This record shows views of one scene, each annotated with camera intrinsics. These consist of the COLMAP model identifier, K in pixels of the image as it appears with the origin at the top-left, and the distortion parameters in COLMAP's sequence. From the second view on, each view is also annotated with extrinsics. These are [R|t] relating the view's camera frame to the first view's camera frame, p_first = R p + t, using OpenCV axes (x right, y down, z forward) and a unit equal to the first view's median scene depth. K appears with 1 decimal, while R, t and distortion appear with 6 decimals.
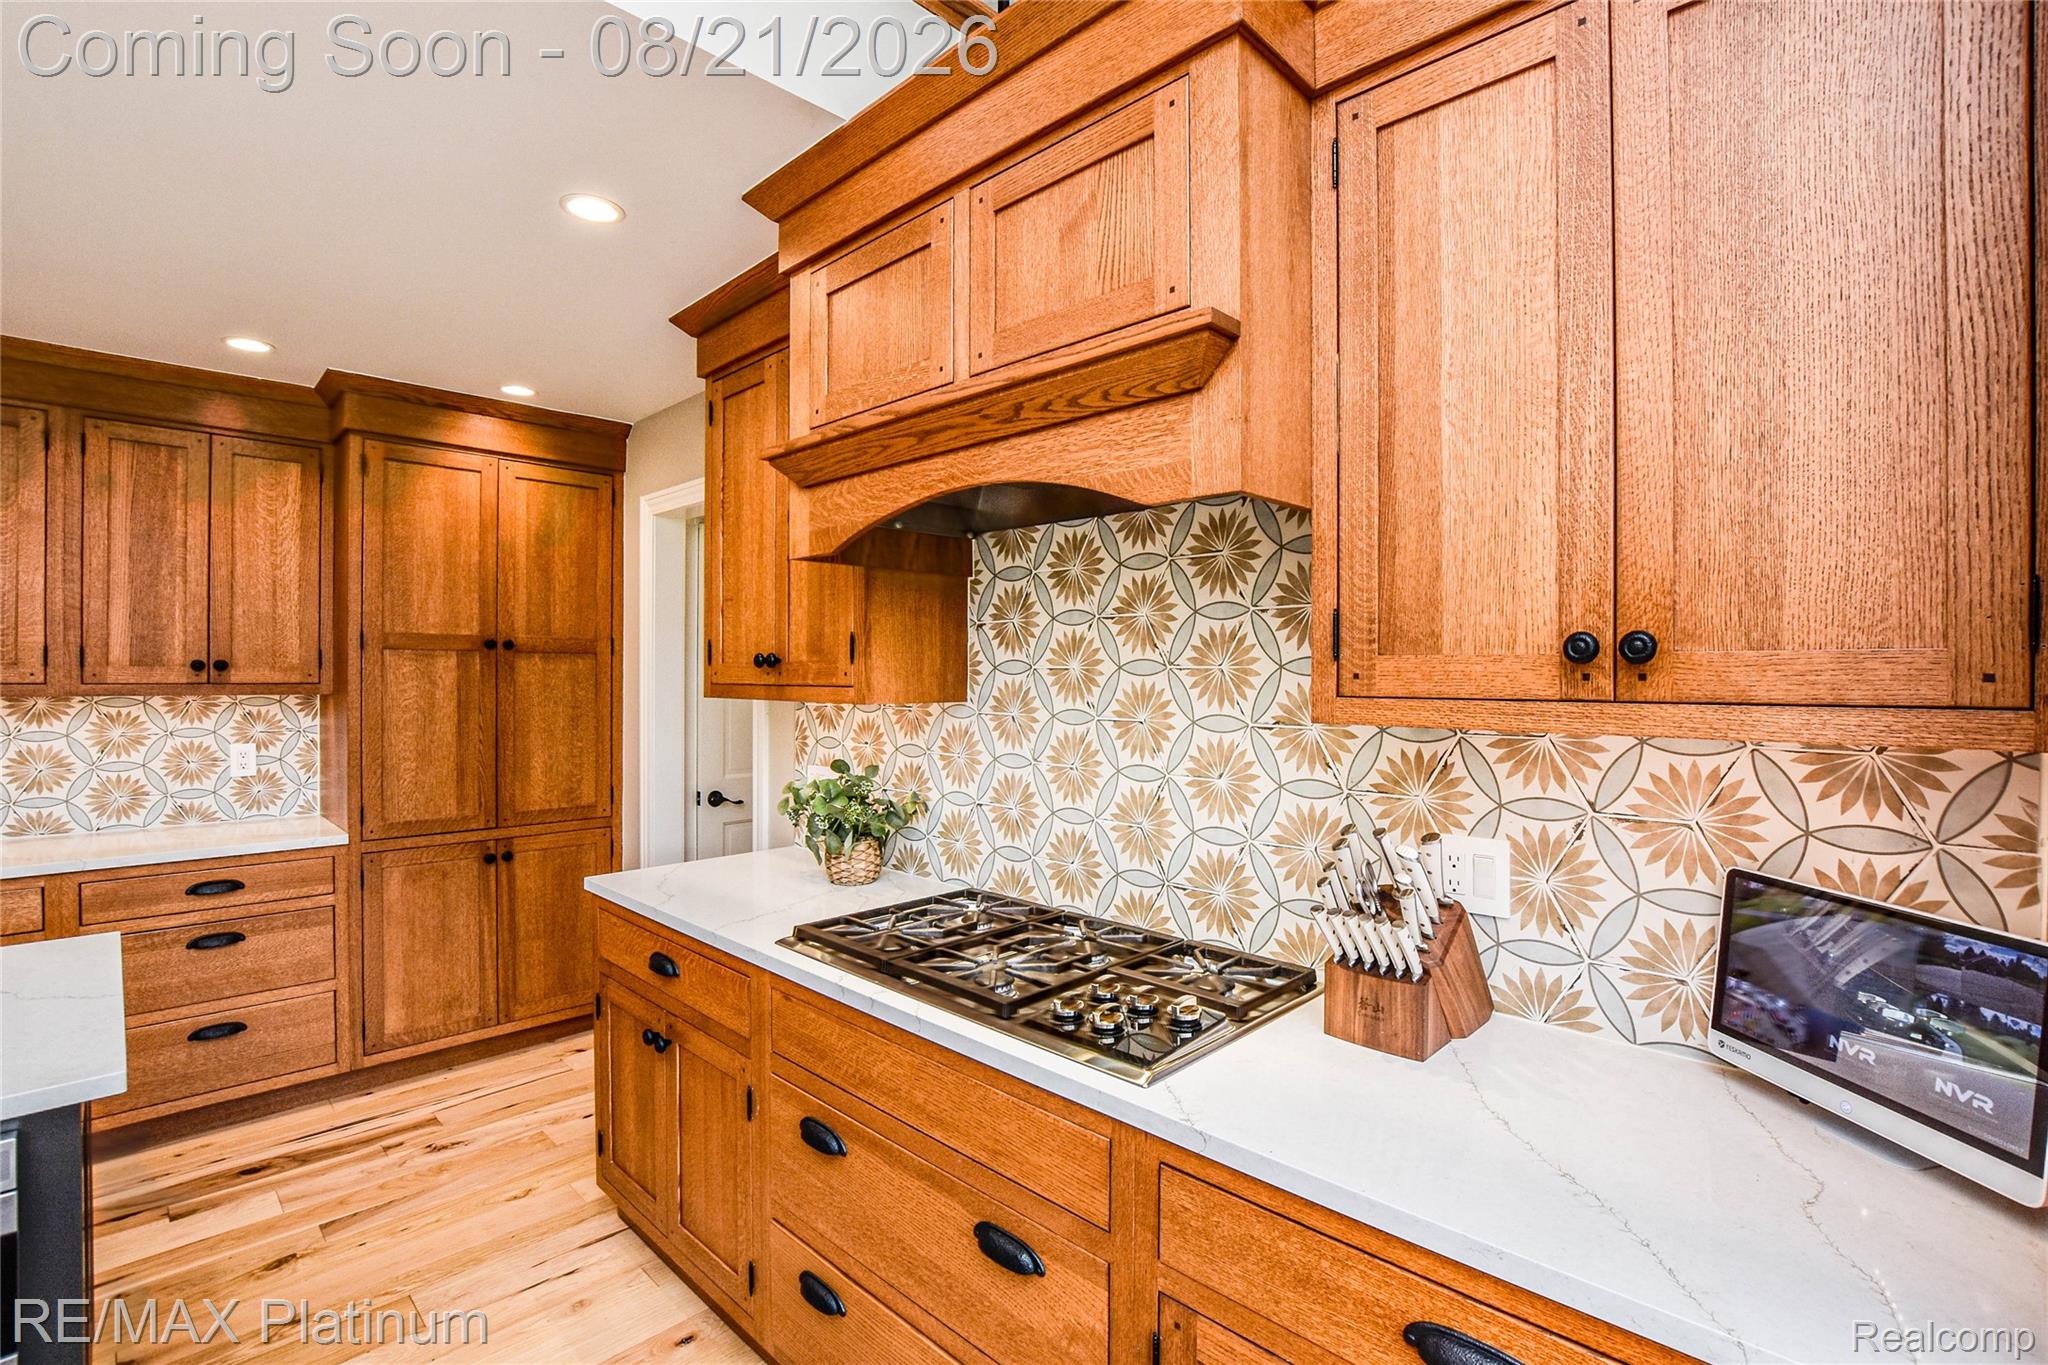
lens RADIAL K [[922.0, 0, 1024.0], [0, 922.0, 682.5], [0, 0, 1]] dist [-0.035314, -0.000003]
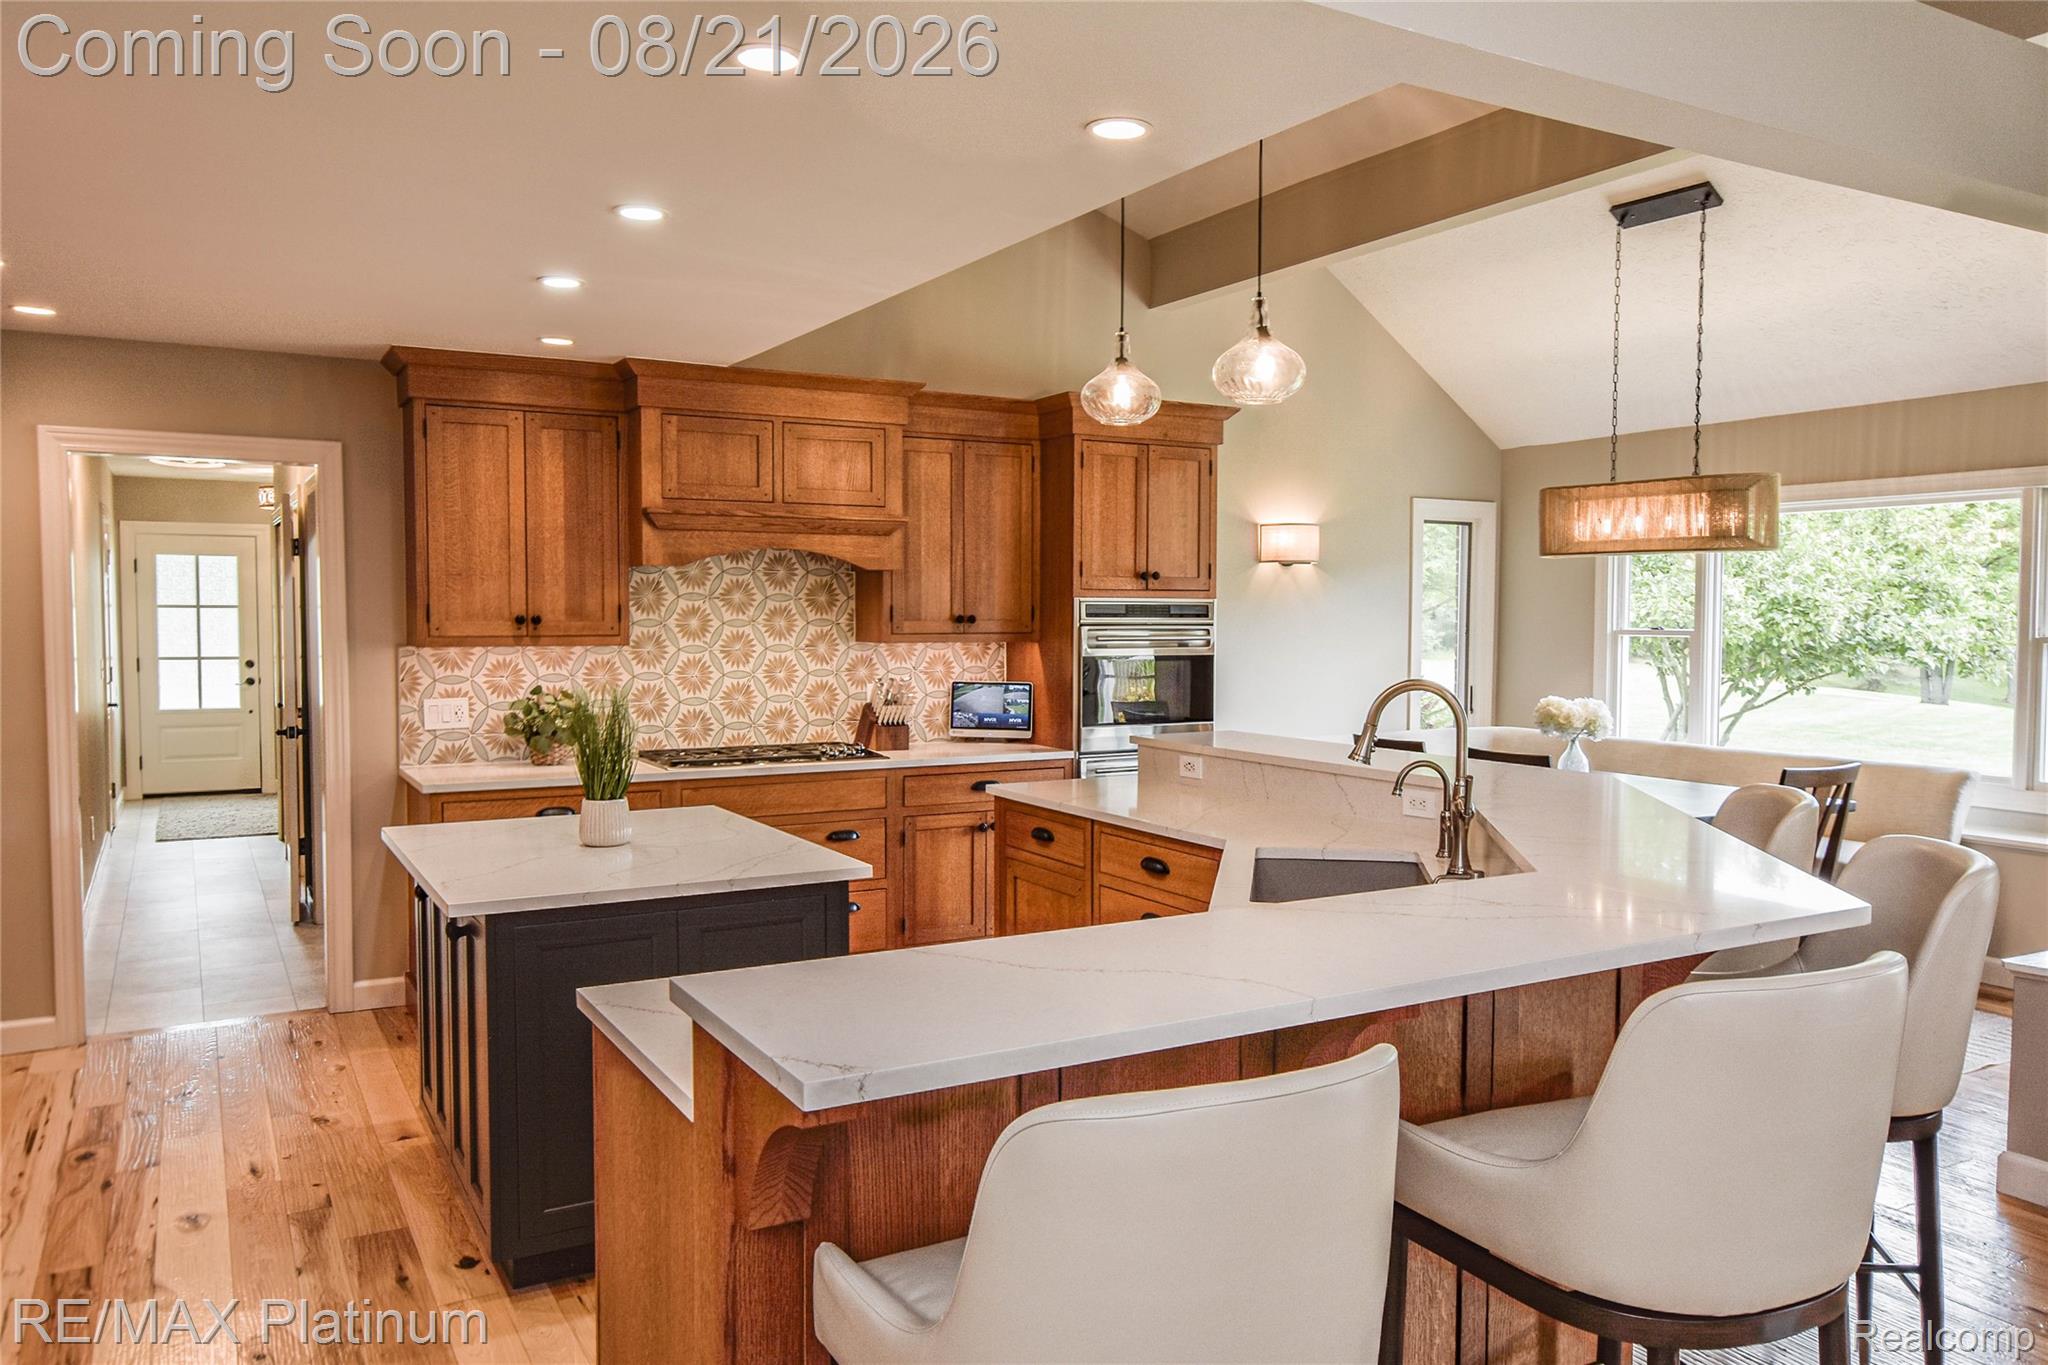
lens RADIAL K [[1535.2, 0, 1024.0], [0, 1535.2, 682.5], [0, 0, 1]] dist [-0.031622, -0.000513]
pose [[0.293892, -0.046901, 0.954687, -2.554553], [0.007573, 0.998878, 0.046740, -0.033893], [-0.955809, -0.006506, 0.293918, -0.533548]]
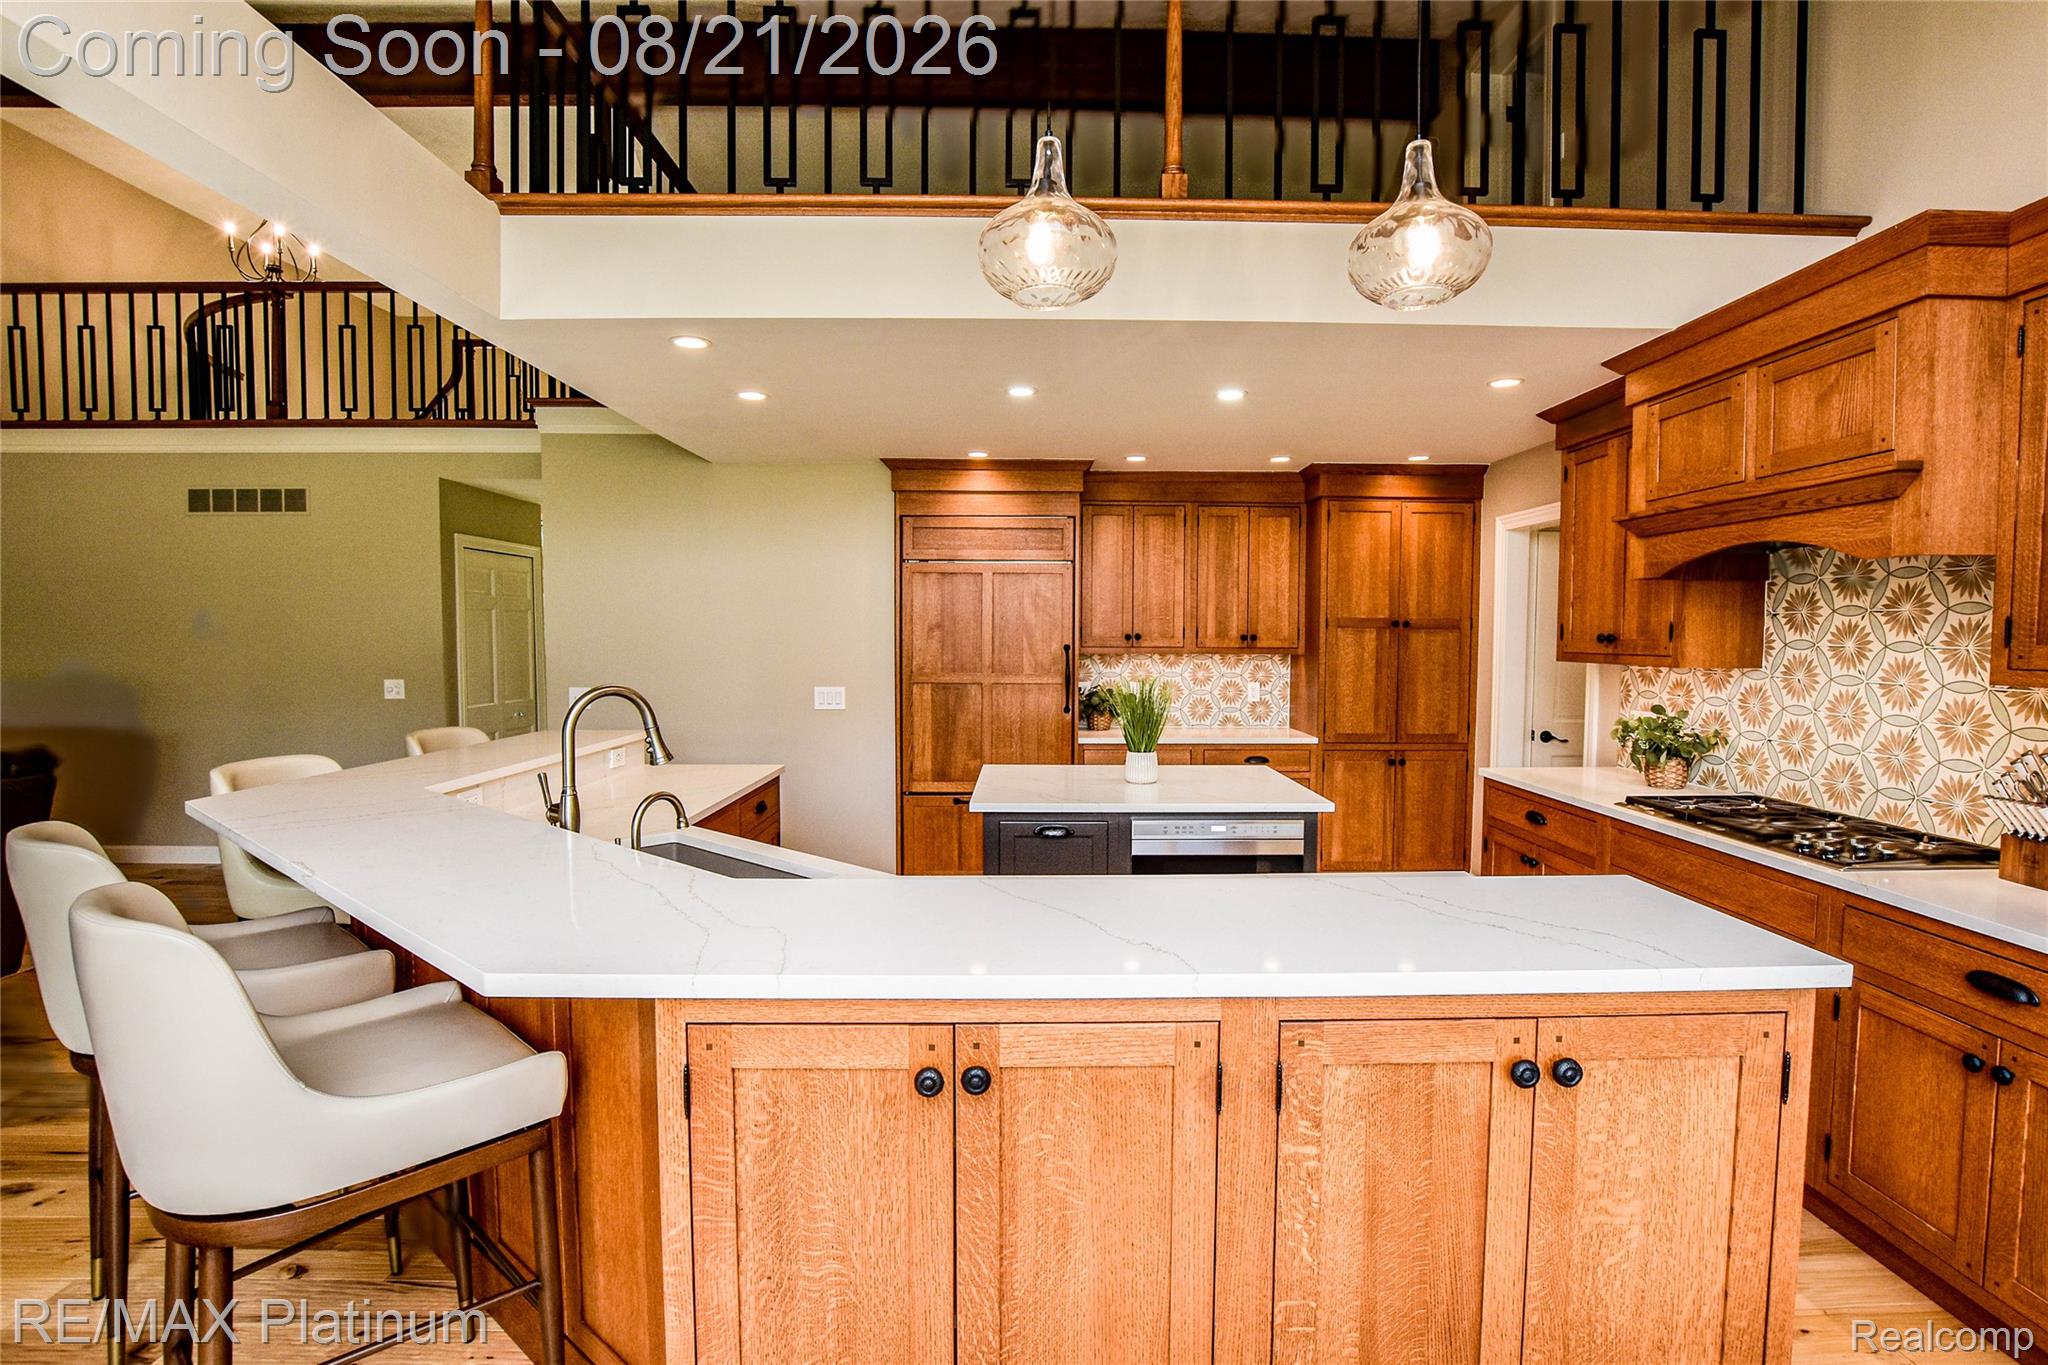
lens RADIAL K [[912.1, 0, 1079.7], [0, 912.1, 678.0], [0, 0, 1]] dist [-0.024023, -0.000065]
pose [[0.727715, 0.033007, -0.685085, 0.128814], [-0.007838, 0.999176, 0.039814, -0.011523], [0.685835, -0.023604, 0.727374, -0.764957]]
